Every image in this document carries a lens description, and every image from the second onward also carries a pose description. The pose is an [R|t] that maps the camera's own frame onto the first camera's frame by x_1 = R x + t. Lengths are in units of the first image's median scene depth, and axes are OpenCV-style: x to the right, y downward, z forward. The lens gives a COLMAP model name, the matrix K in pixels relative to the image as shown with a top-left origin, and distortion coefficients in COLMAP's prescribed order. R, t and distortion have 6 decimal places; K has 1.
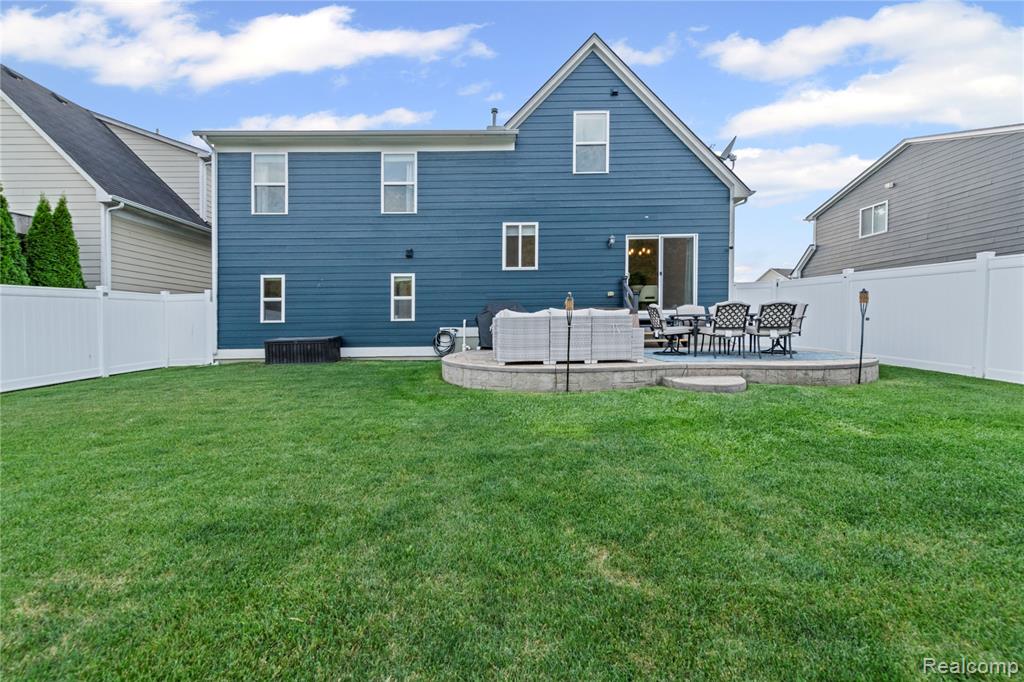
lens RADIAL K [[417.7, 0, 530.4], [0, 417.7, 327.2], [0, 0, 1]] dist [0.008956, -0.000118]
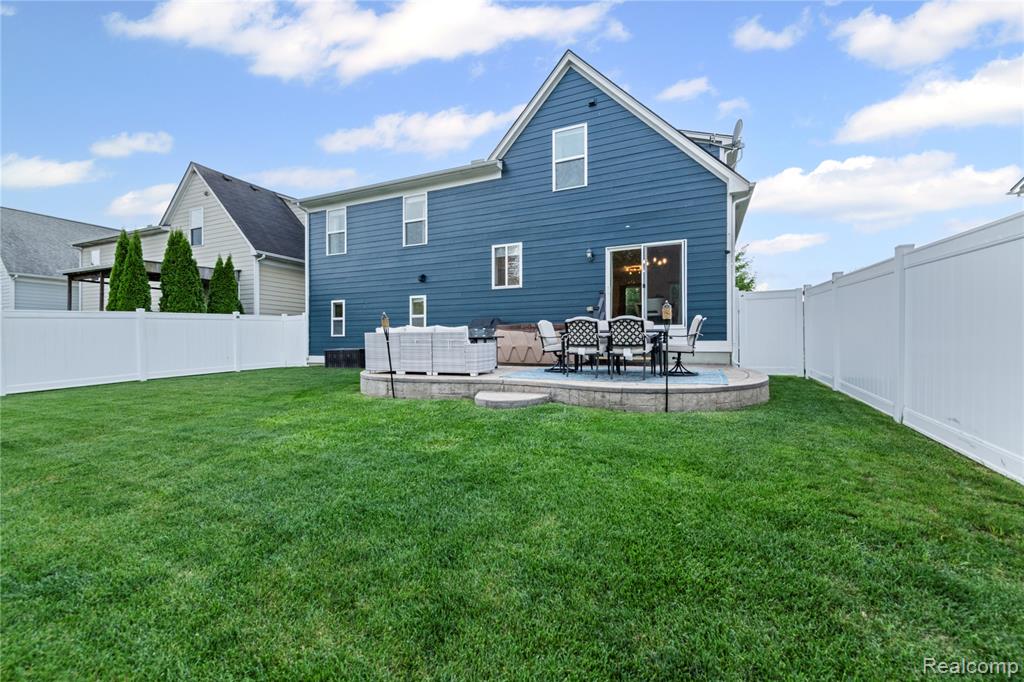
lens RADIAL K [[417.7, 0, 512.4], [0, 417.7, 336.6], [0, 0, 1]] dist [0.008956, -0.000118]
pose [[0.906015, 0.006369, -0.423198, 0.447164], [-0.011238, 0.999896, -0.009009, -0.004861], [0.423097, 0.012918, 0.905993, 0.042448]]
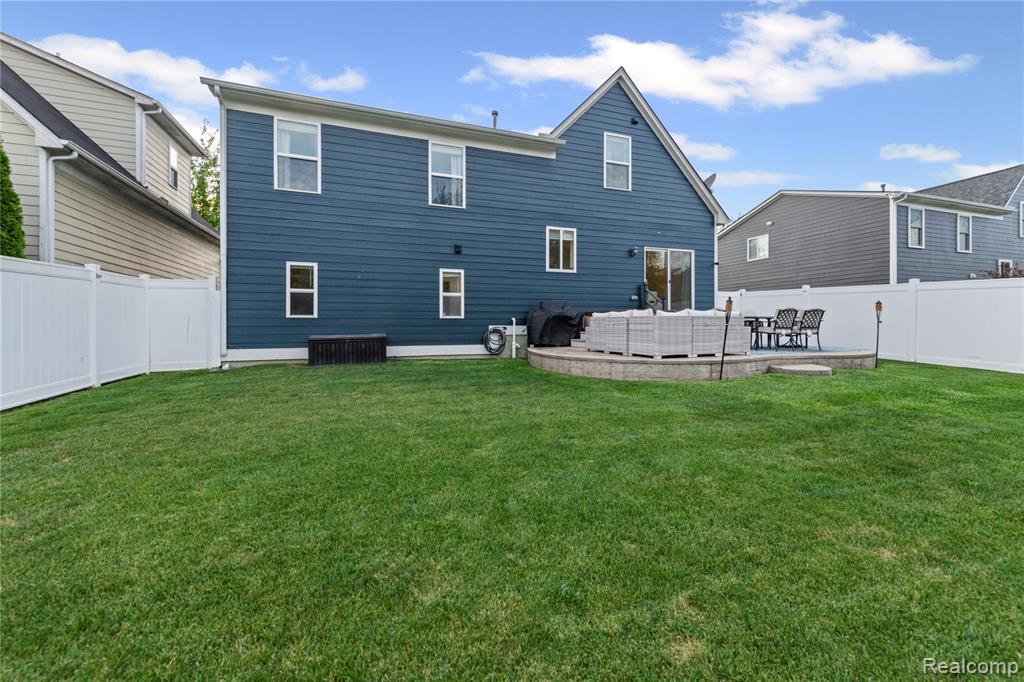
lens RADIAL K [[417.7, 0, 510.9], [0, 417.7, 323.7], [0, 0, 1]] dist [0.008956, -0.000118]
pose [[0.940146, 0.012804, 0.340532, -0.504726], [-0.008379, 0.999860, -0.014461, 0.010096], [-0.340669, 0.010742, 0.940122, 0.047957]]
